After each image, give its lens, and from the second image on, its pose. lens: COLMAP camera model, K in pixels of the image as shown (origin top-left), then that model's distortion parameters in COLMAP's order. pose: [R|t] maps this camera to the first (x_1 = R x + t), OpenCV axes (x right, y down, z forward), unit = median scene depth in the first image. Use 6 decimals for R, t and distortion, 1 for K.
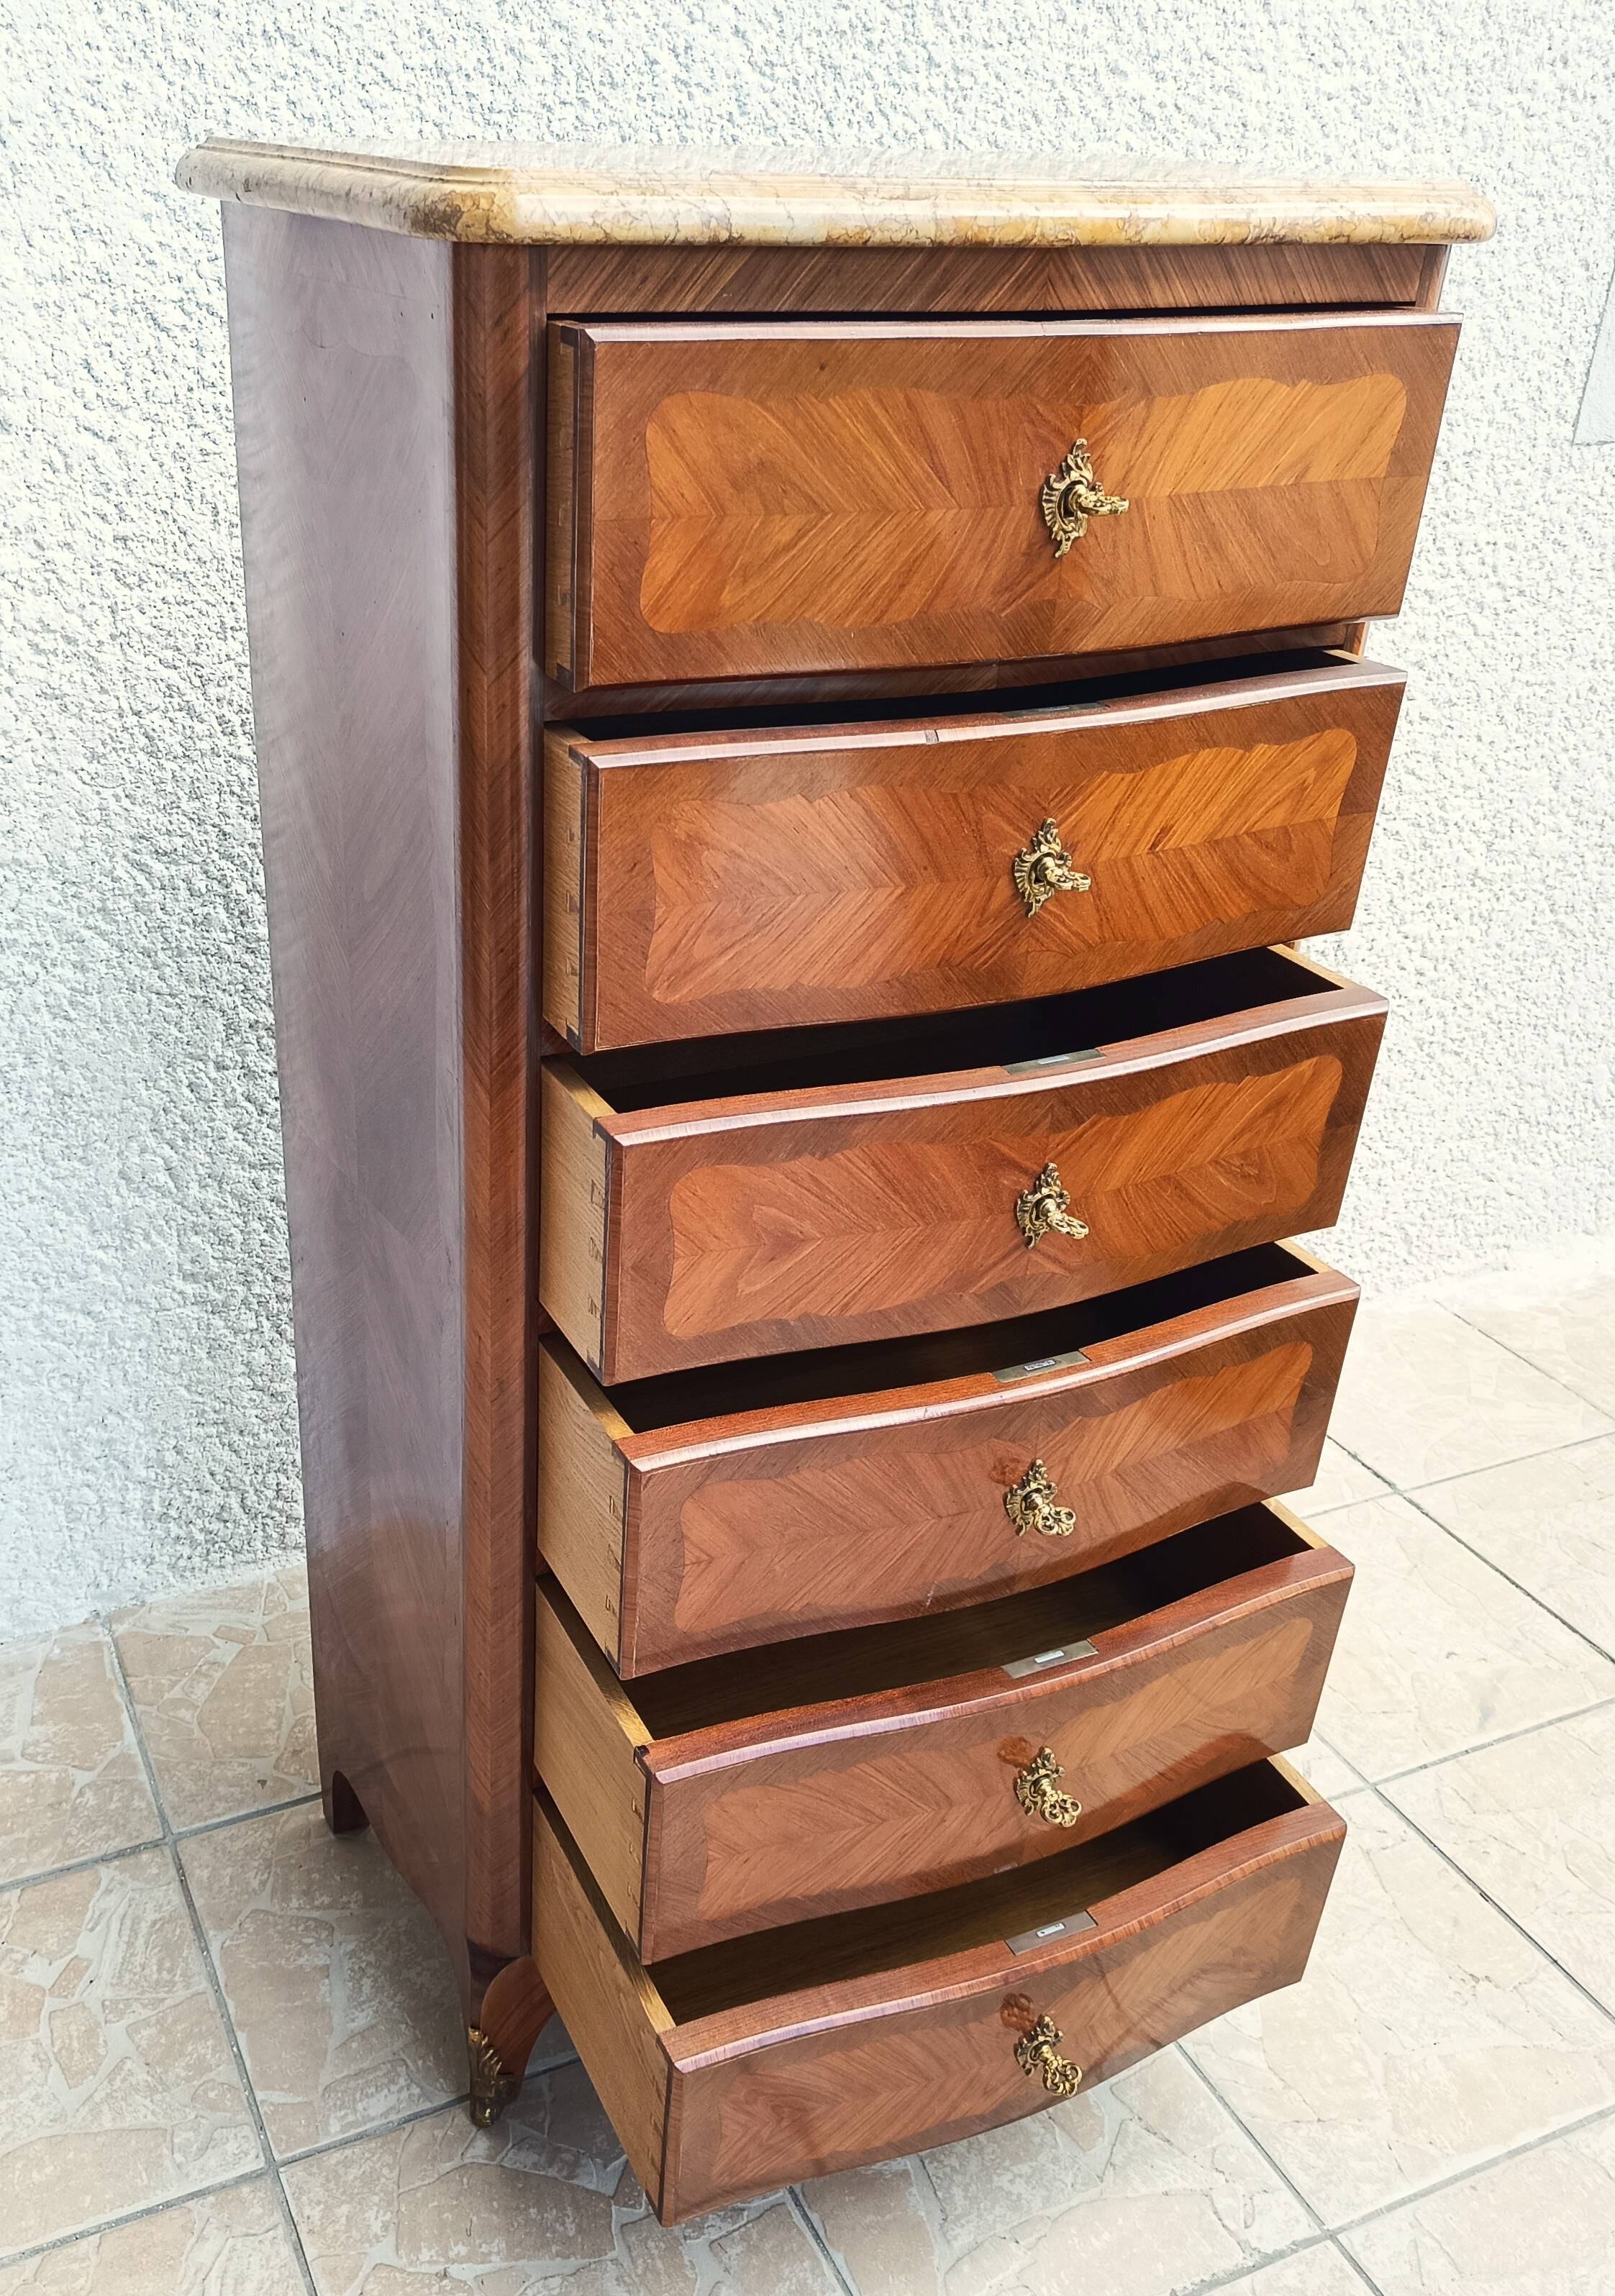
lens RADIAL K [[1978.4, 0, 610.2], [0, 1978.4, 1242.9], [0, 0, 1]] dist [0.039962, -0.047365]
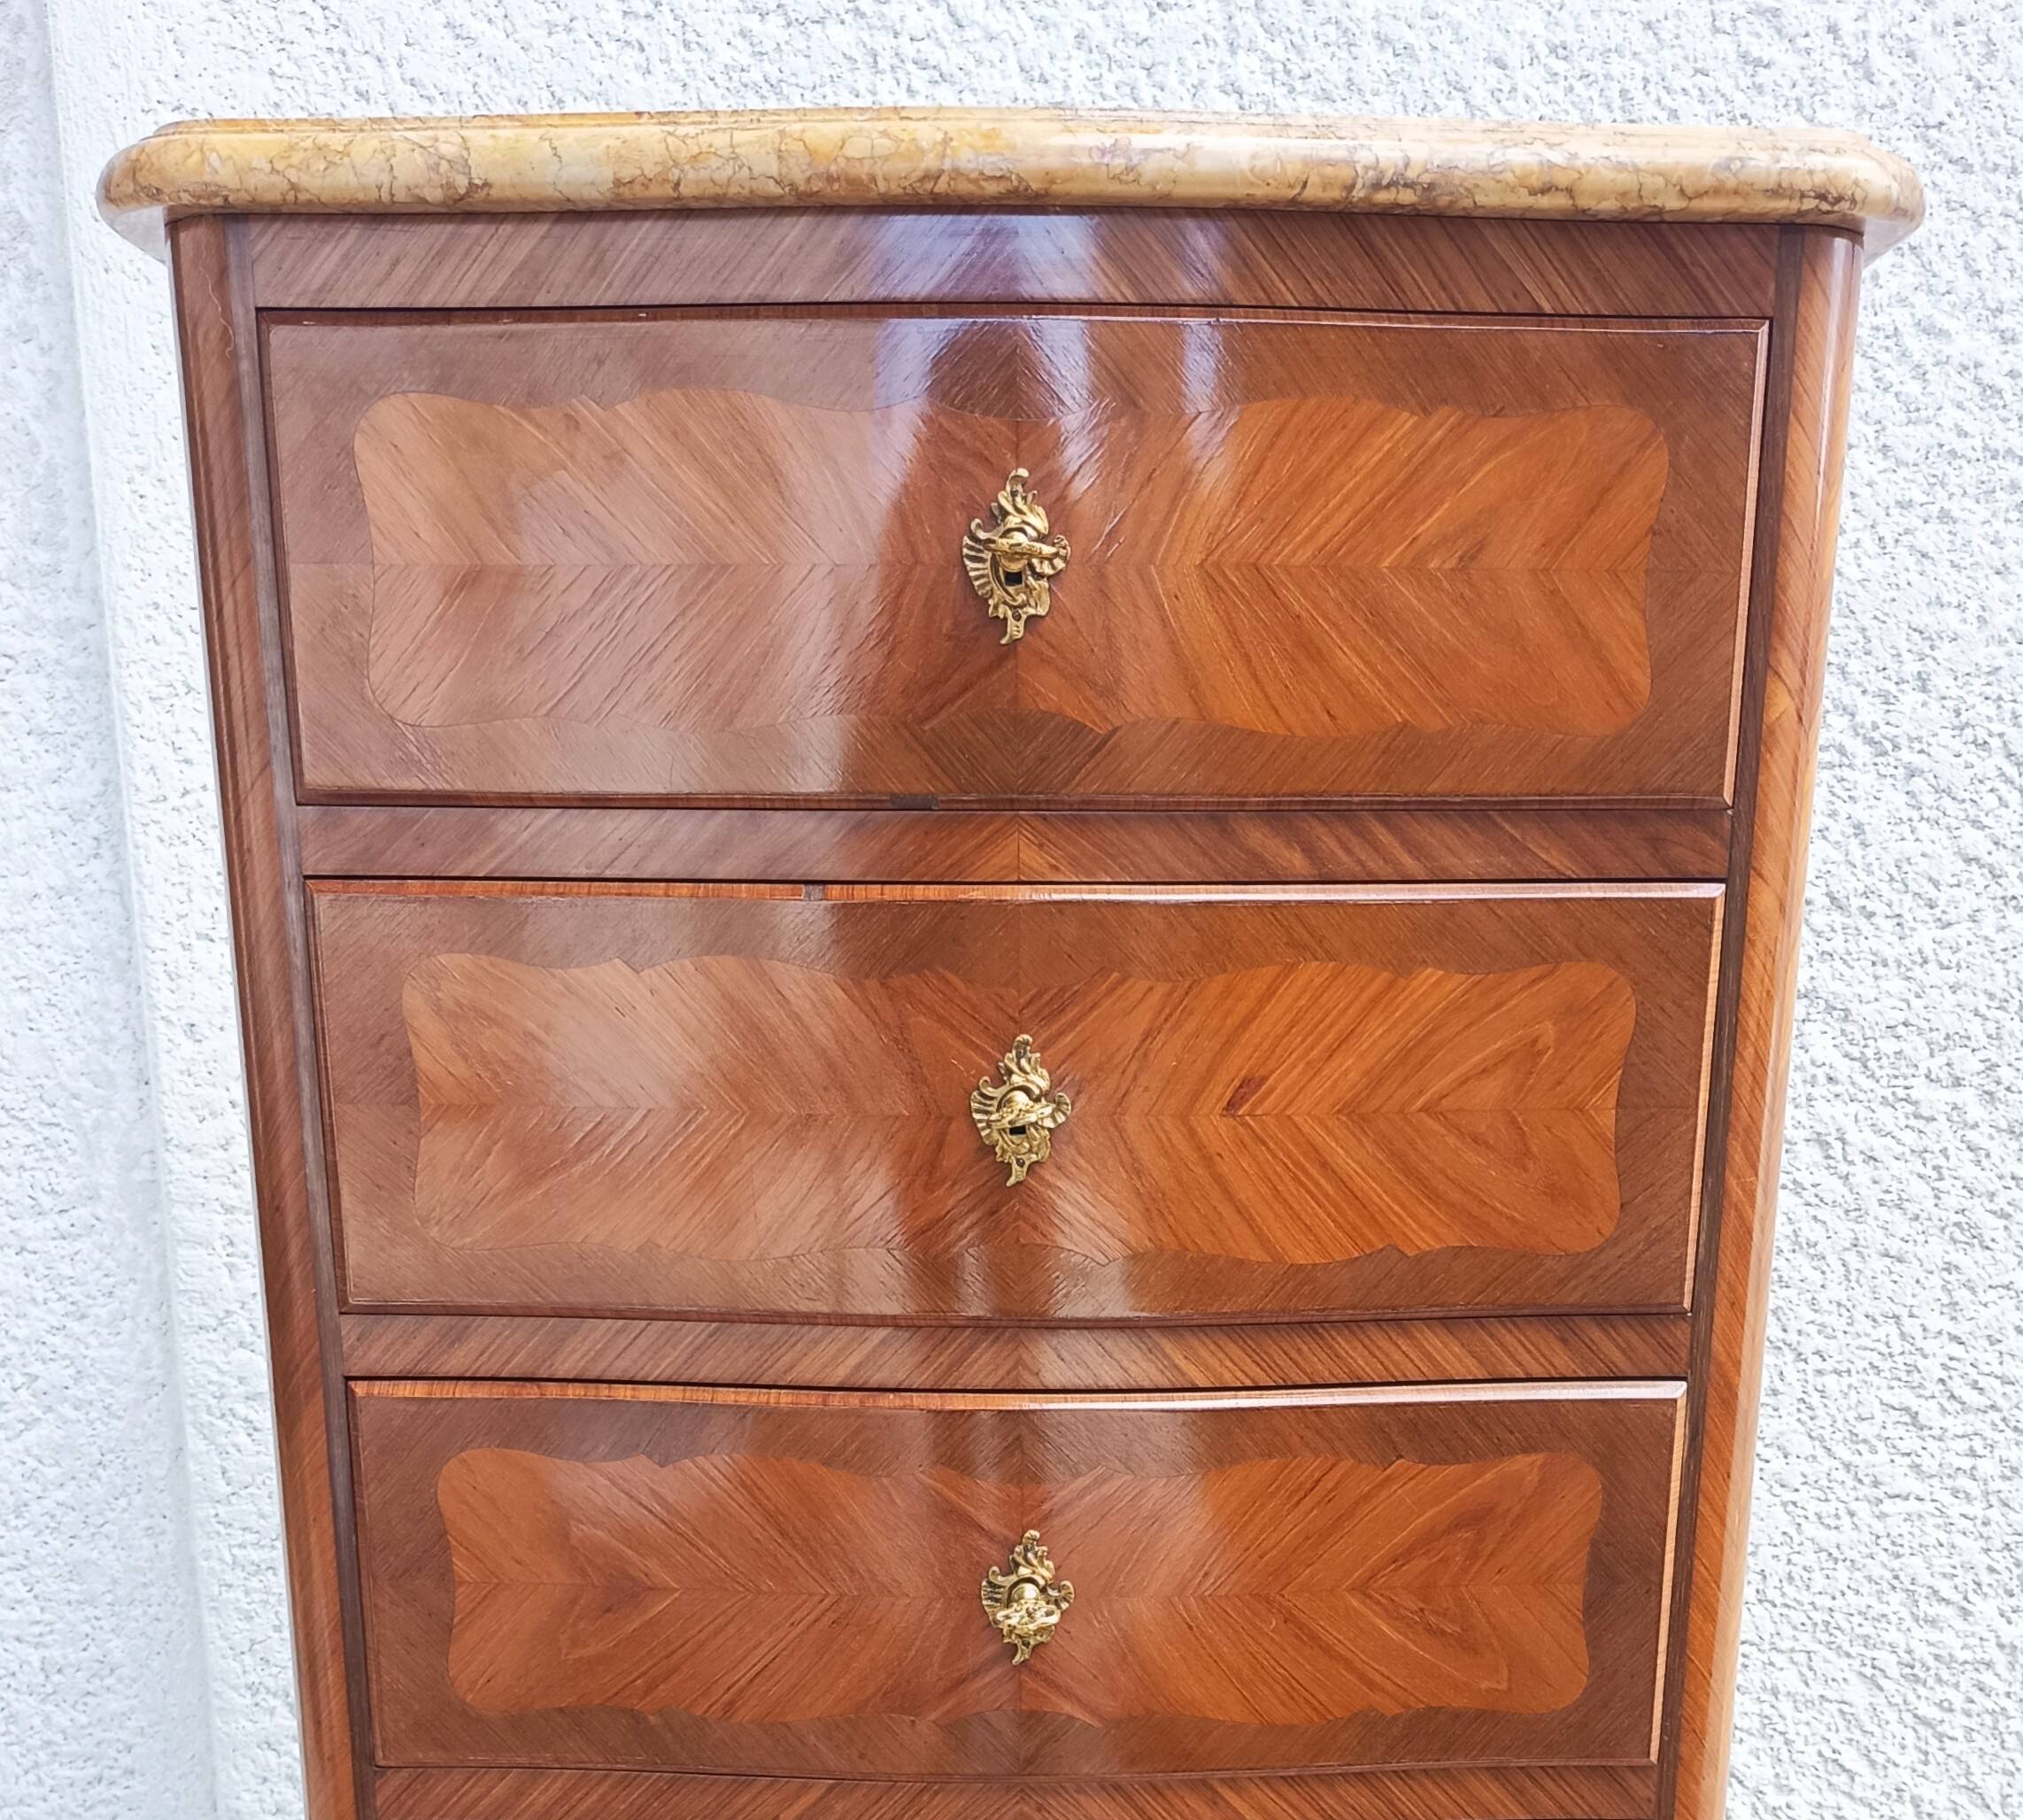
lens RADIAL K [[2459.9, 0, 1044.6], [0, 2459.9, 1513.4], [0, 0, 1]] dist [0.002747, 0.000000]
pose [[0.920587, 0.085558, -0.381049, 0.348786], [-0.175669, 0.962145, -0.208370, 0.057672], [0.348797, 0.258761, 0.900768, 0.220134]]
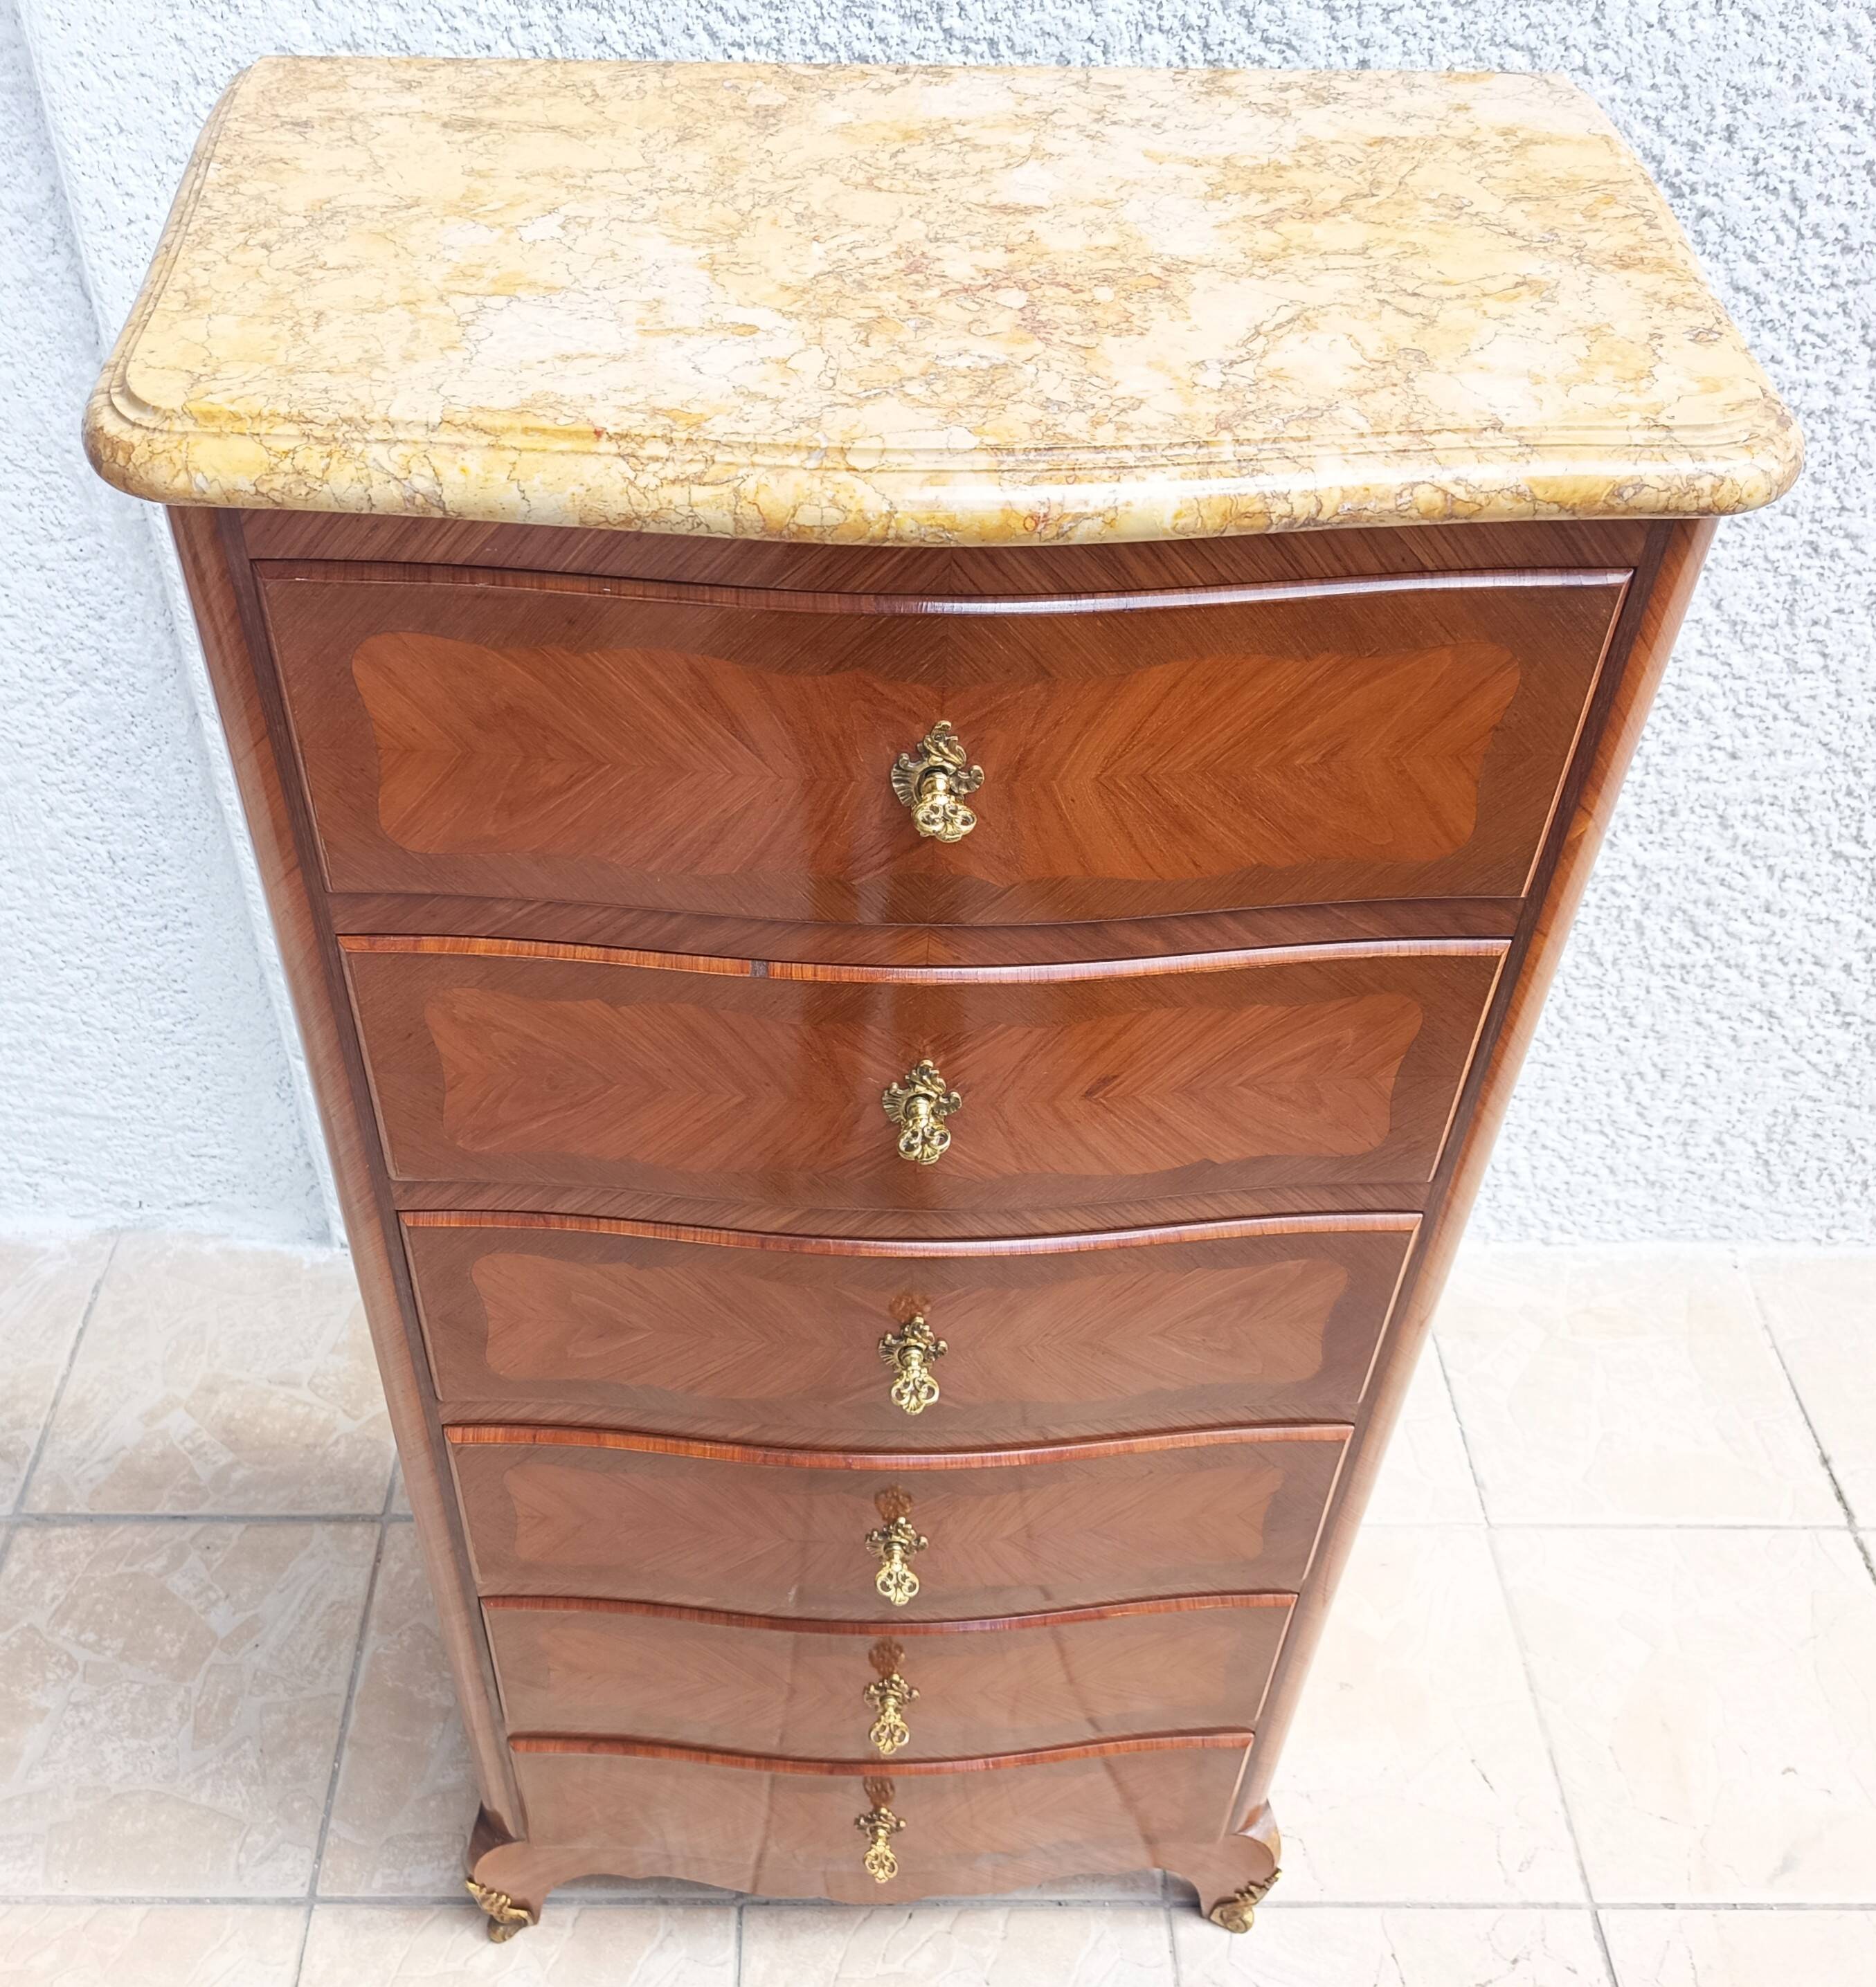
lens RADIAL K [[1928.6, 0, 849.4], [0, 1928.6, 942.7], [0, 0, 1]] dist [0.003931, 0.000000]
pose [[0.919999, 0.252097, -0.300083, 0.260142], [-0.186779, 0.955151, 0.229784, -0.303256], [0.344553, -0.155352, 0.925824, 0.187393]]
